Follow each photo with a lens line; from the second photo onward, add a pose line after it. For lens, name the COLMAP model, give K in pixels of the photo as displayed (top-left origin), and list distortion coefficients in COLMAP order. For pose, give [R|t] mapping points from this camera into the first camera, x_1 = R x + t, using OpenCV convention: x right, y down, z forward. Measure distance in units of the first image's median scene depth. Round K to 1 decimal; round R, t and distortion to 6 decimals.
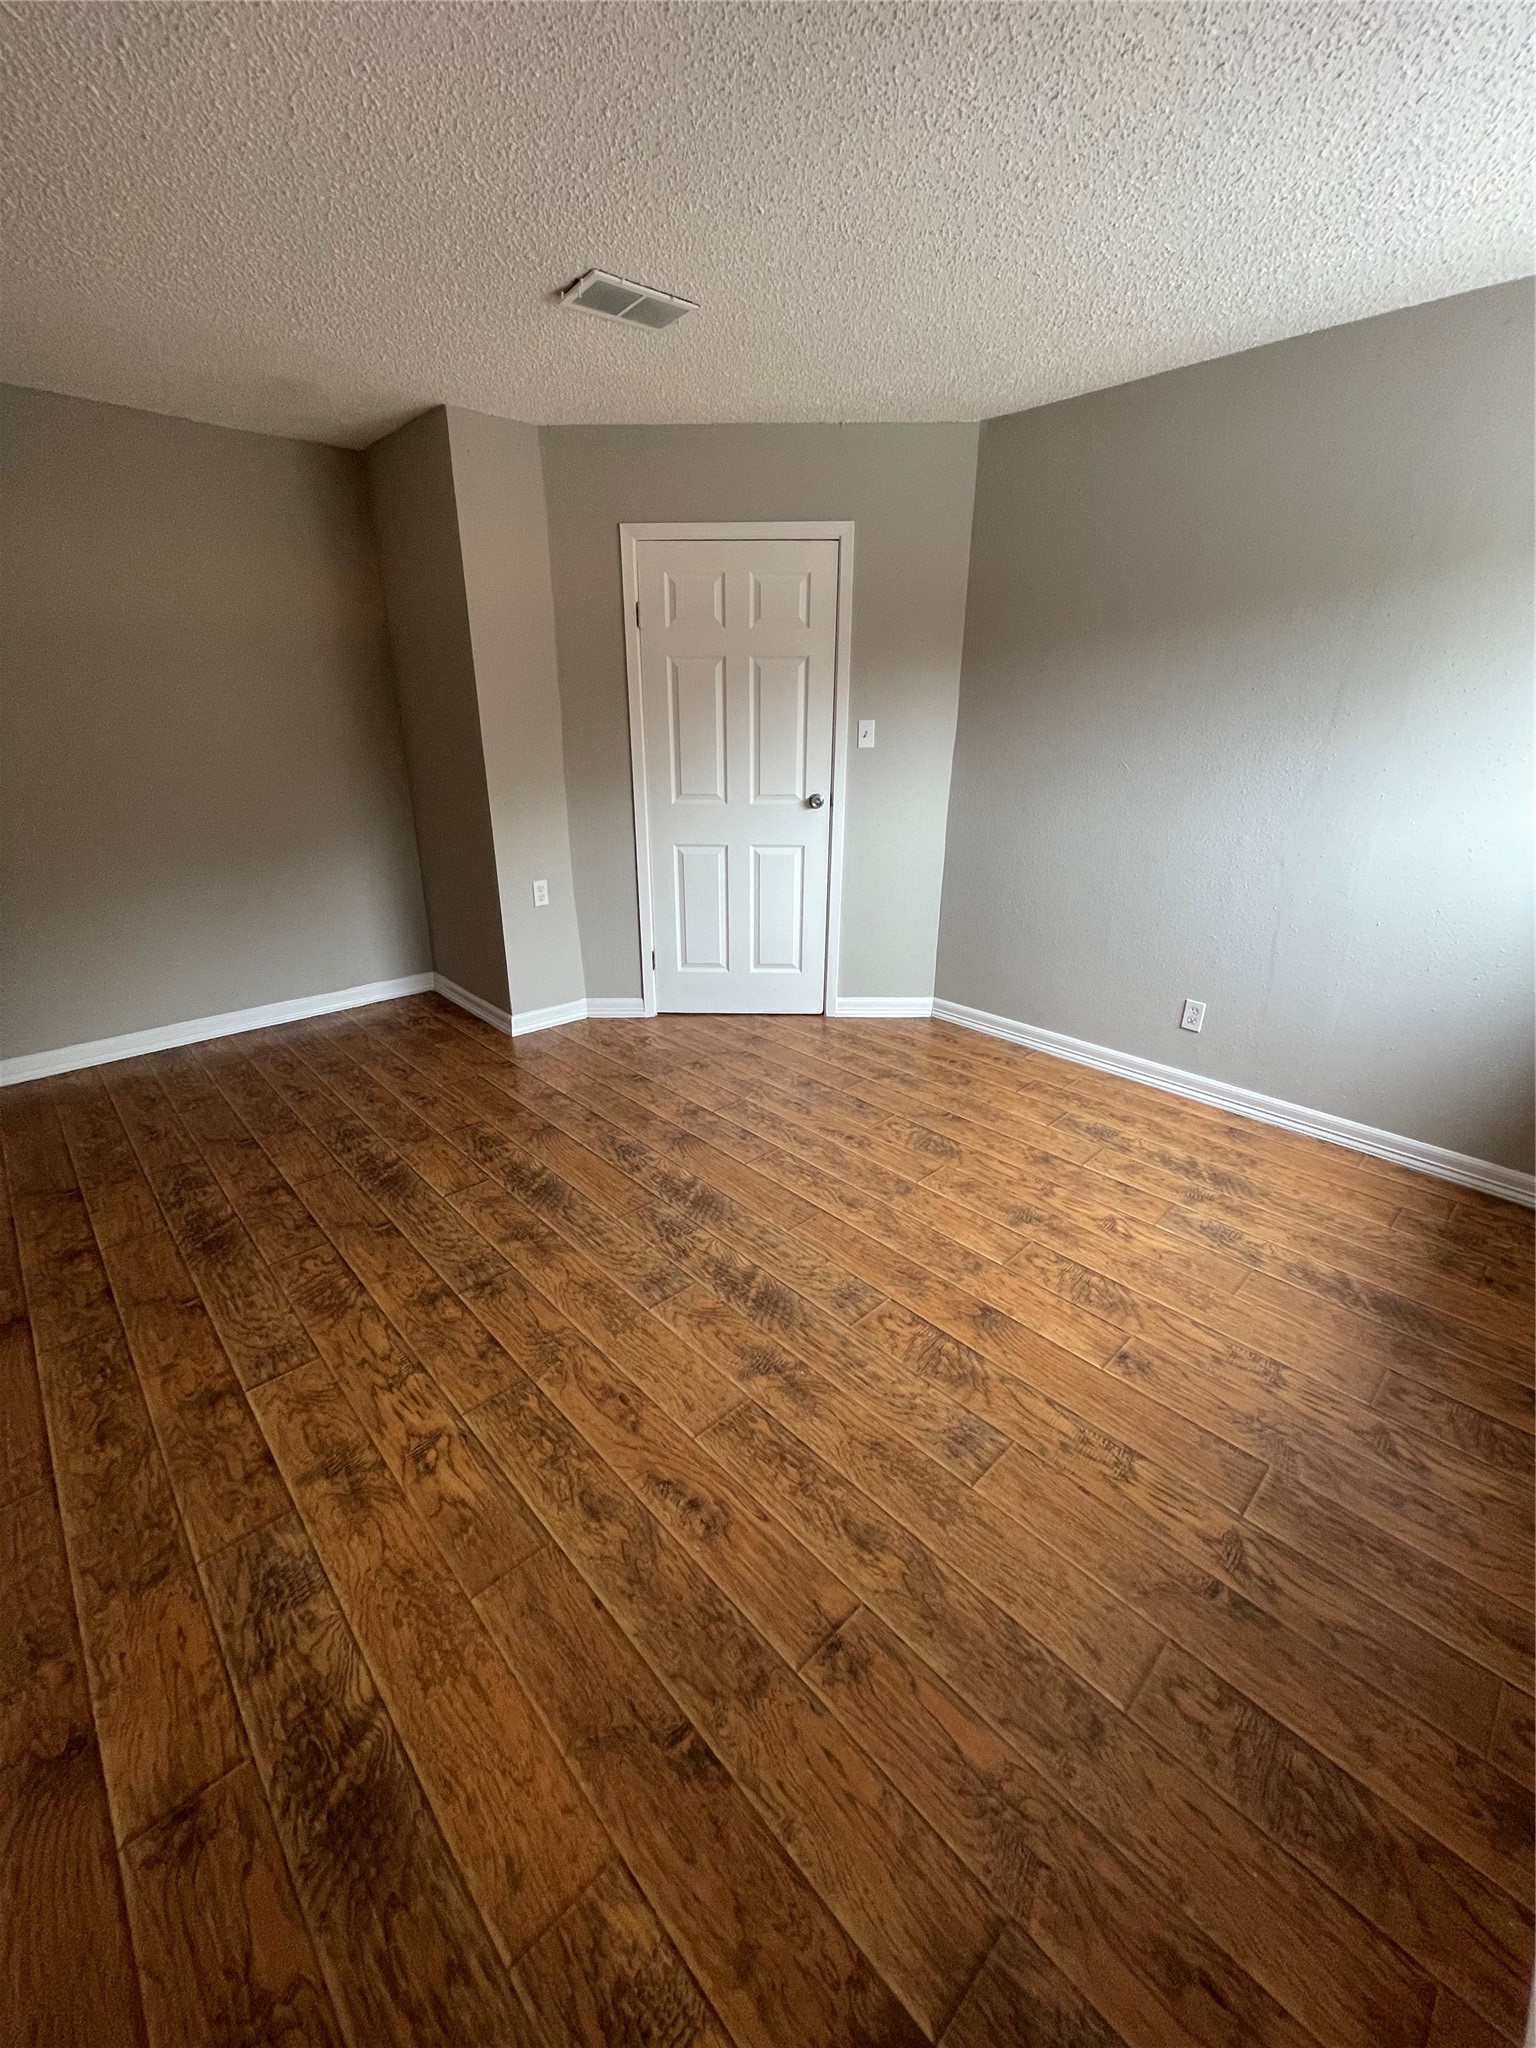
lens RADIAL K [[828.9, 0, 768.0], [0, 828.9, 1024.0], [0, 0, 1]] dist [-0.001055, -0.000220]
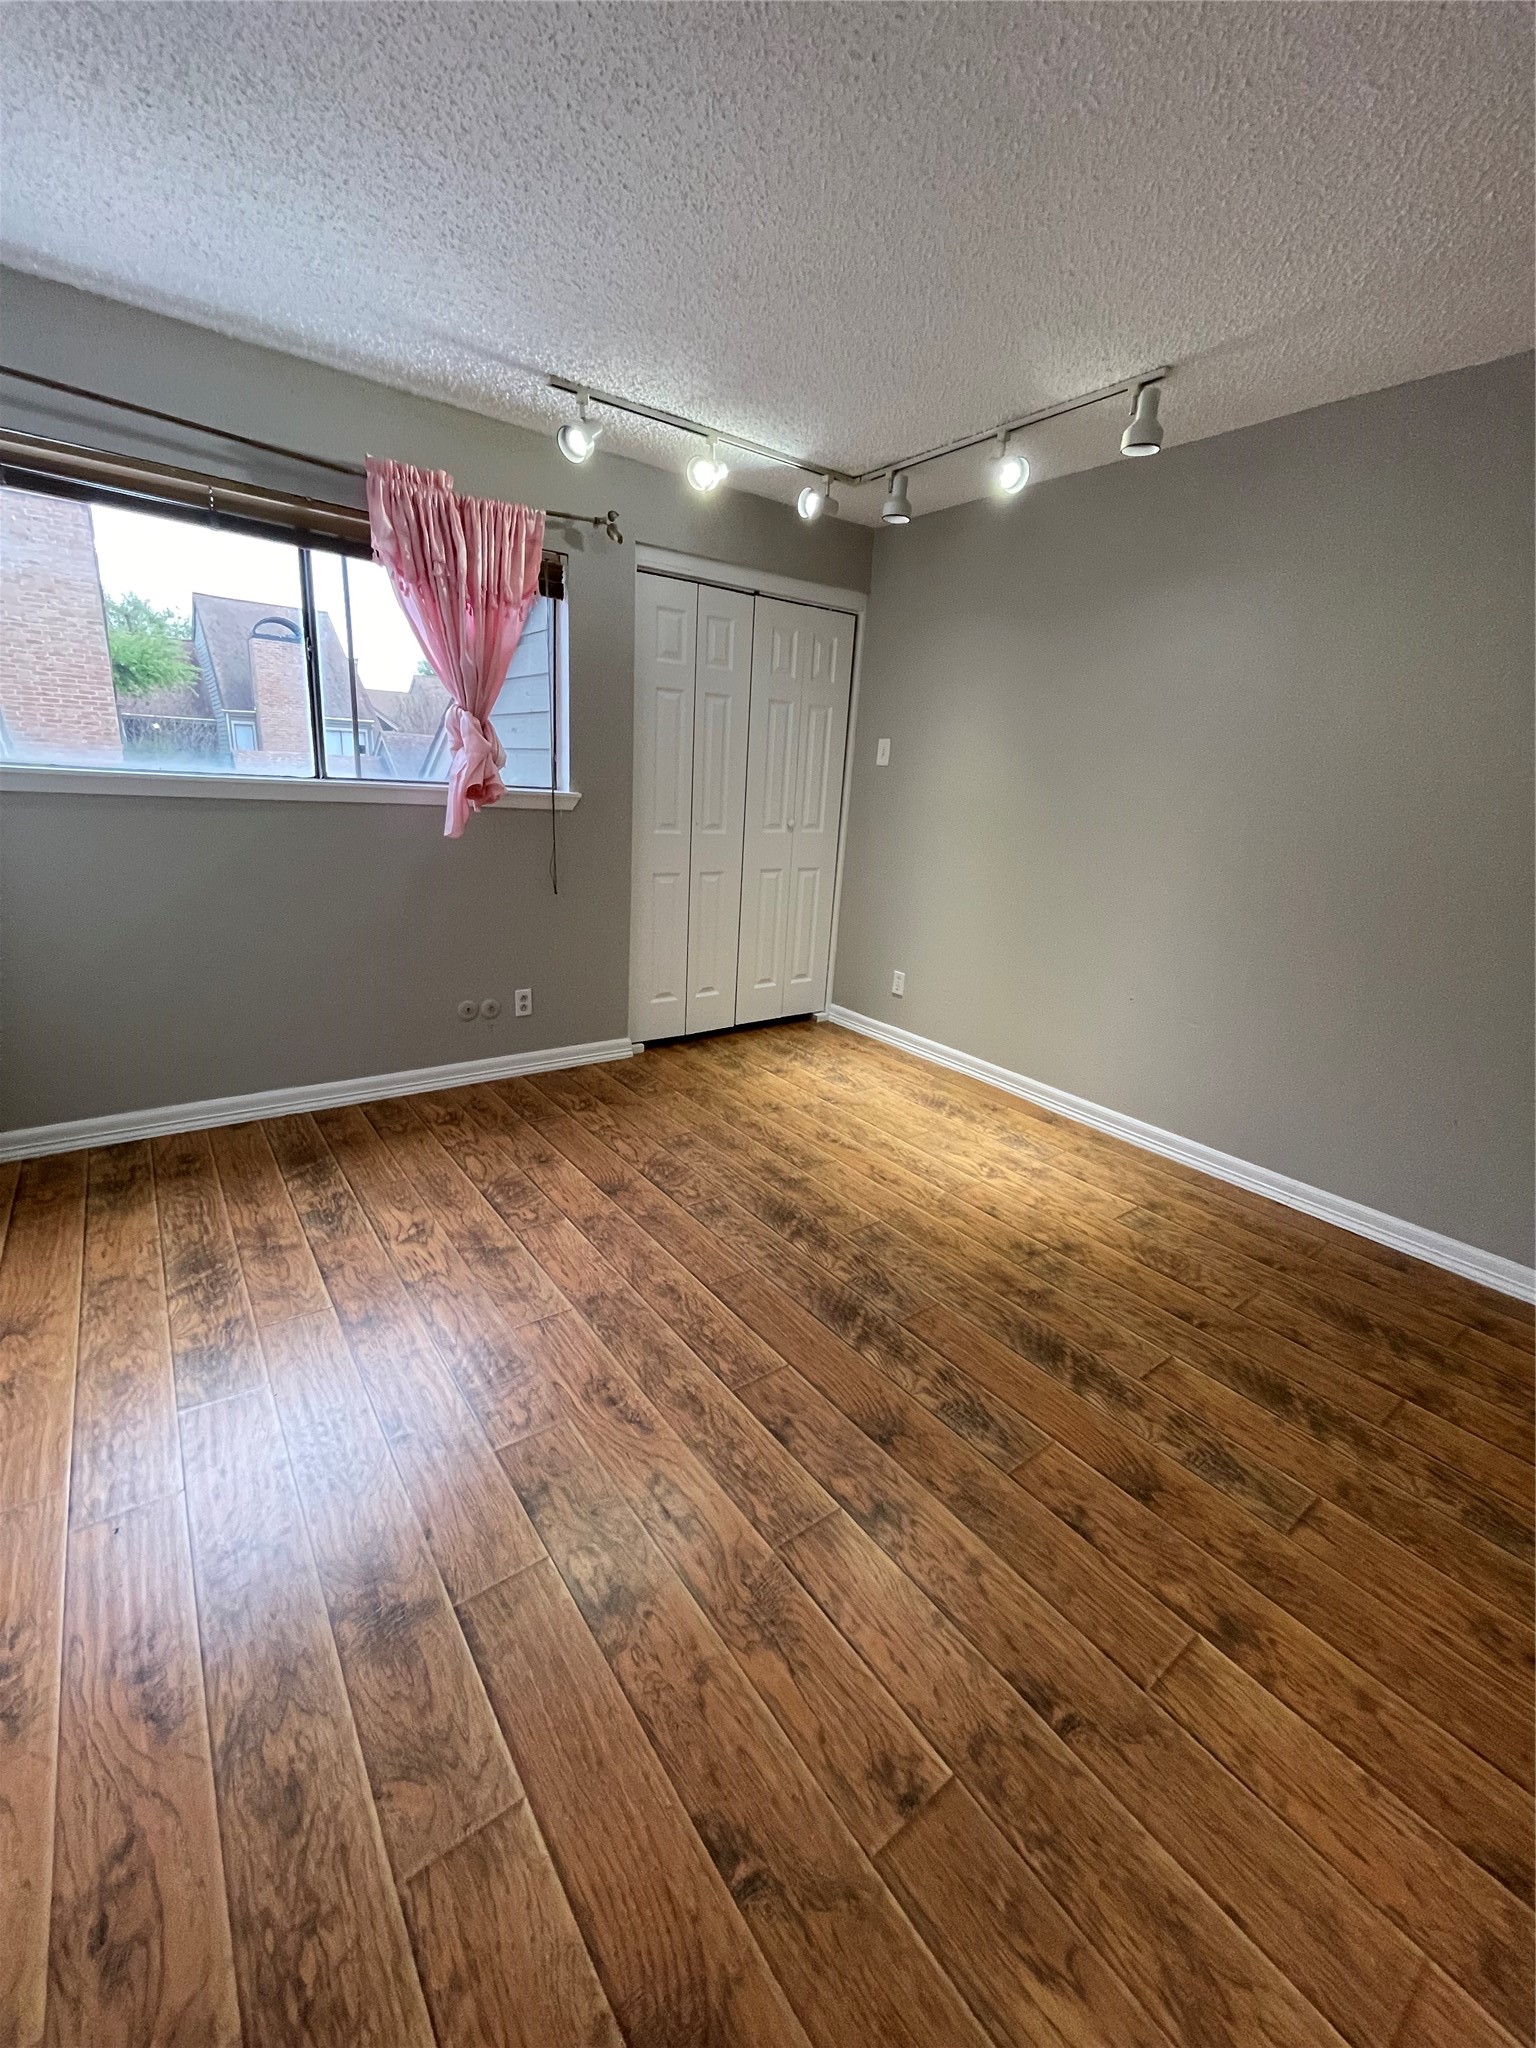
lens RADIAL K [[828.9, 0, 768.0], [0, 828.9, 1024.0], [0, 0, 1]] dist [-0.001055, -0.000220]
pose [[-0.992114, -0.091522, 0.085632, -0.049292], [-0.019884, 0.789500, 0.613428, -0.547037], [-0.123749, 0.606888, -0.785094, 1.556863]]
